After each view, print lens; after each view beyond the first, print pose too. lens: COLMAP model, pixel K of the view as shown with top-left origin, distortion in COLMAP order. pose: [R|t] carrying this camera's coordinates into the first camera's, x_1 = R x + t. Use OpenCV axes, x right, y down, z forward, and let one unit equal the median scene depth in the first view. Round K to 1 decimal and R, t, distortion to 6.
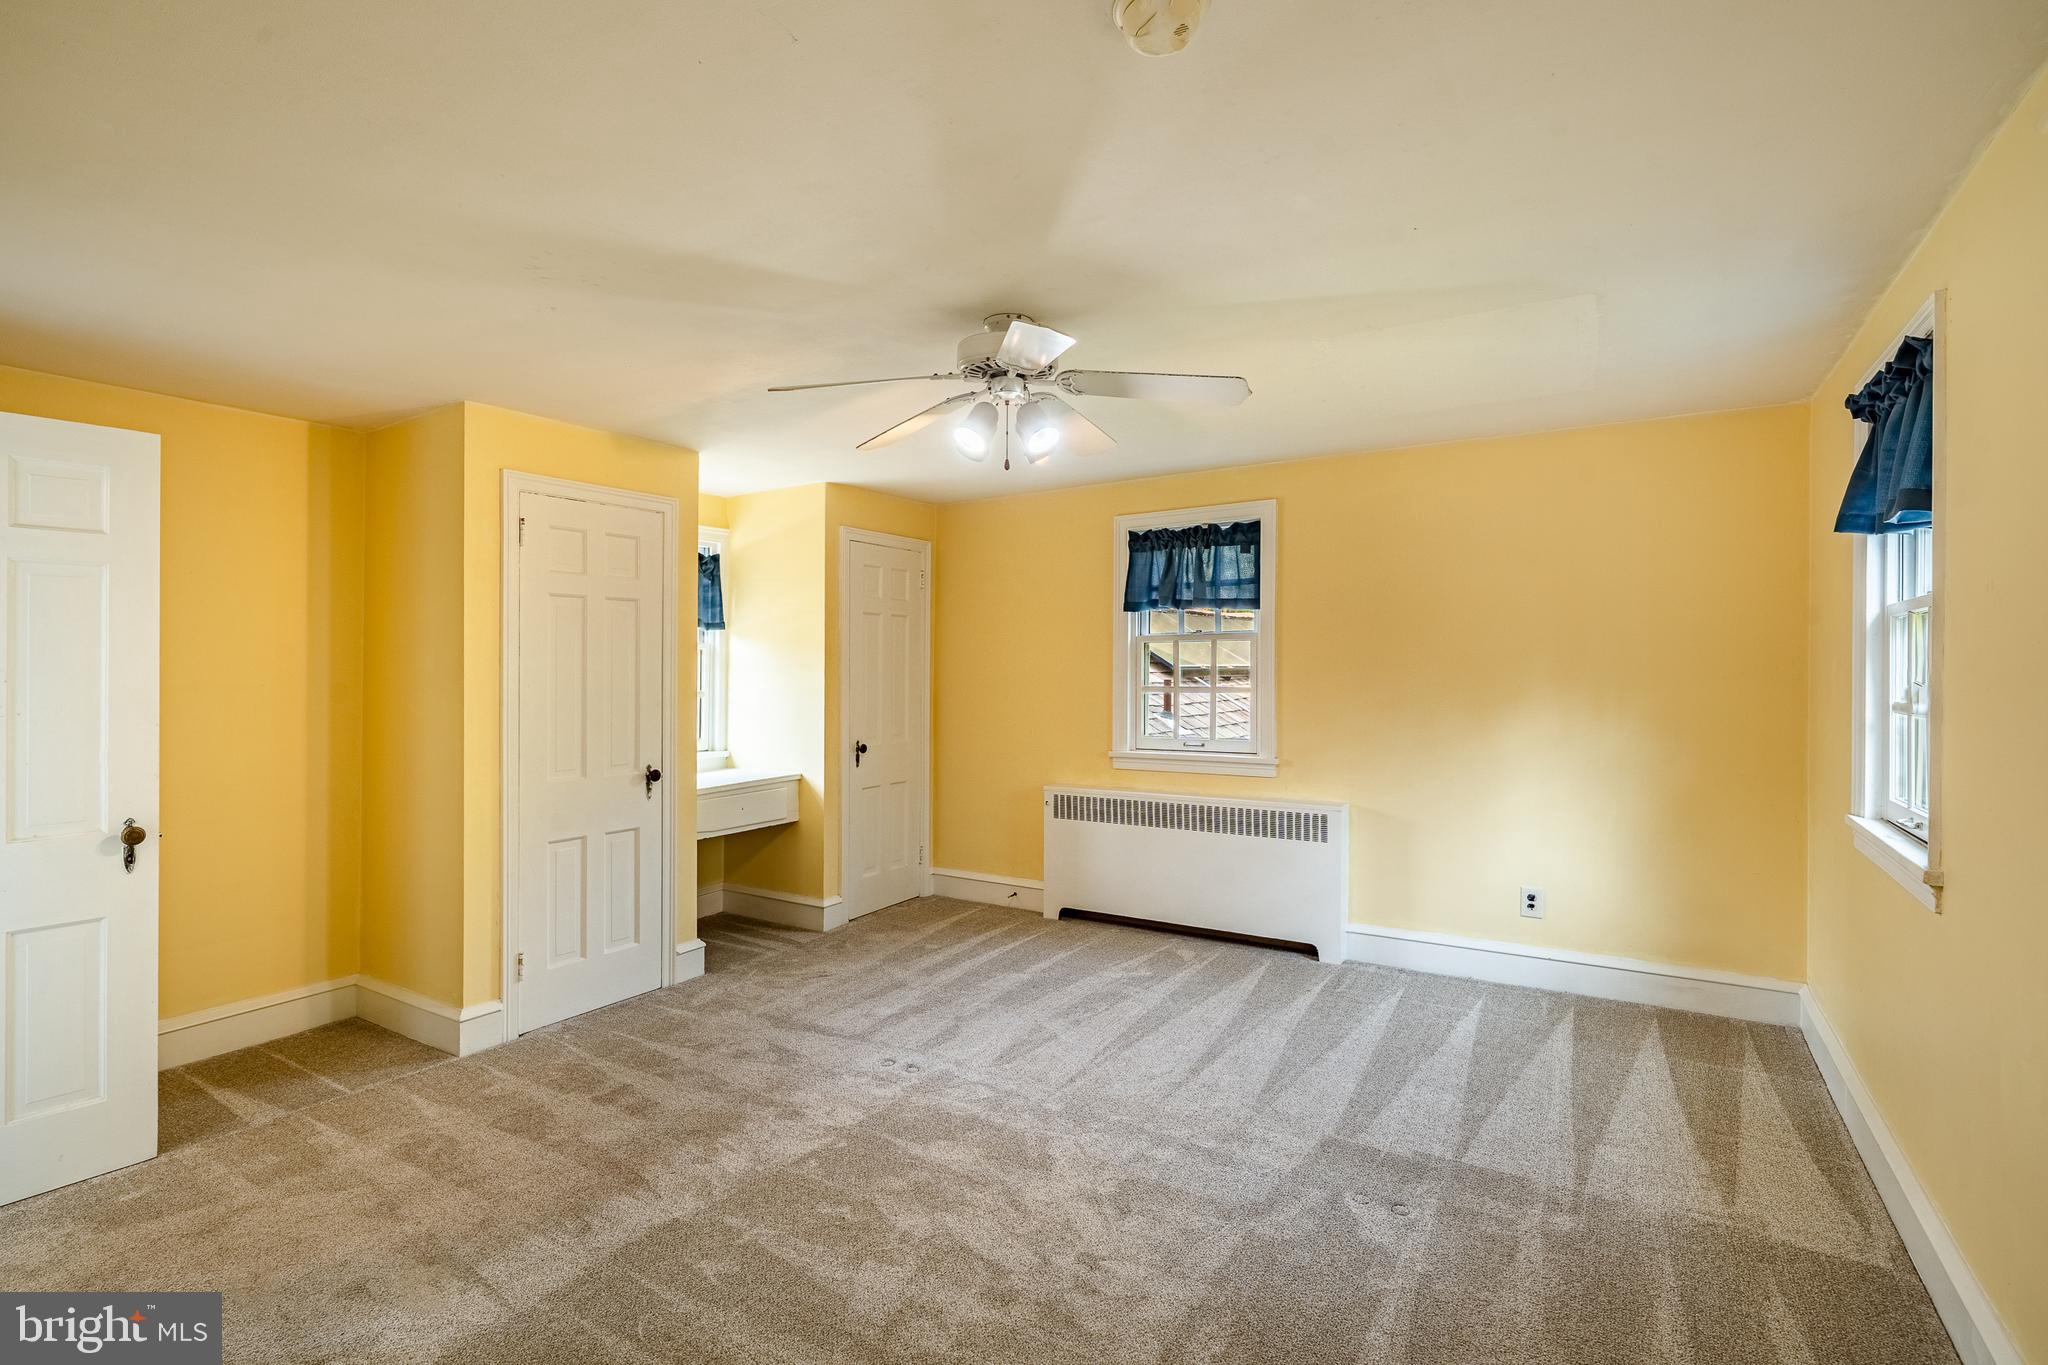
lens RADIAL K [[959.6, 0, 1035.8], [0, 959.6, 672.5], [0, 0, 1]] dist [0.000156, 0.000562]
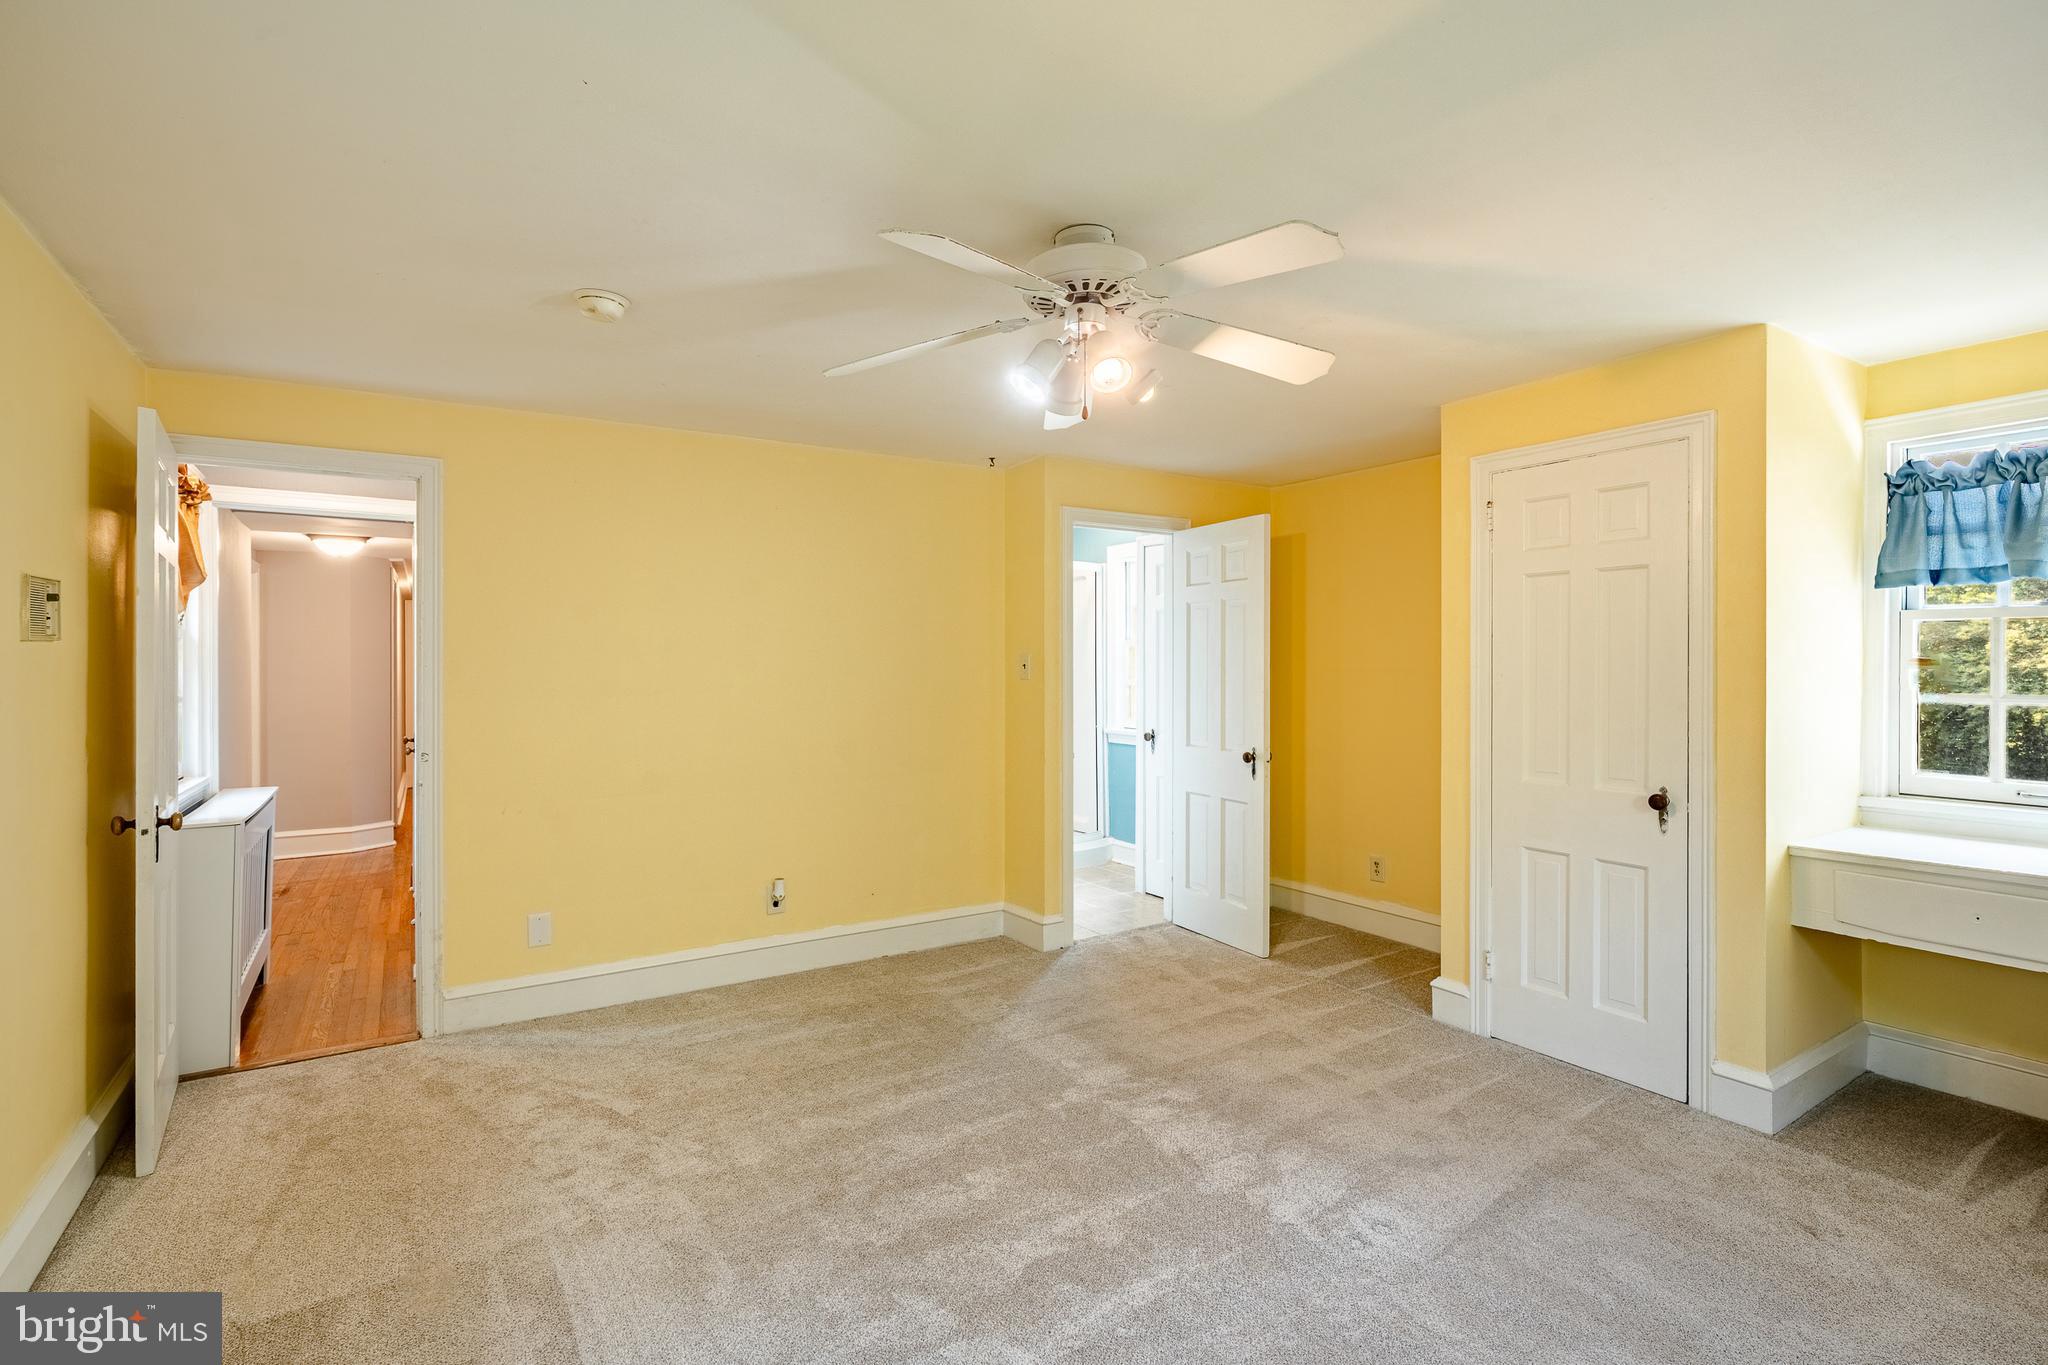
lens RADIAL K [[959.6, 0, 1035.8], [0, 959.6, 672.5], [0, 0, 1]] dist [0.000156, 0.000562]
pose [[-0.431395, 0.006978, -0.902136, 0.603172], [-0.007116, 0.999913, 0.011137, 0.004639], [0.902135, 0.011225, -0.431308, 1.140127]]
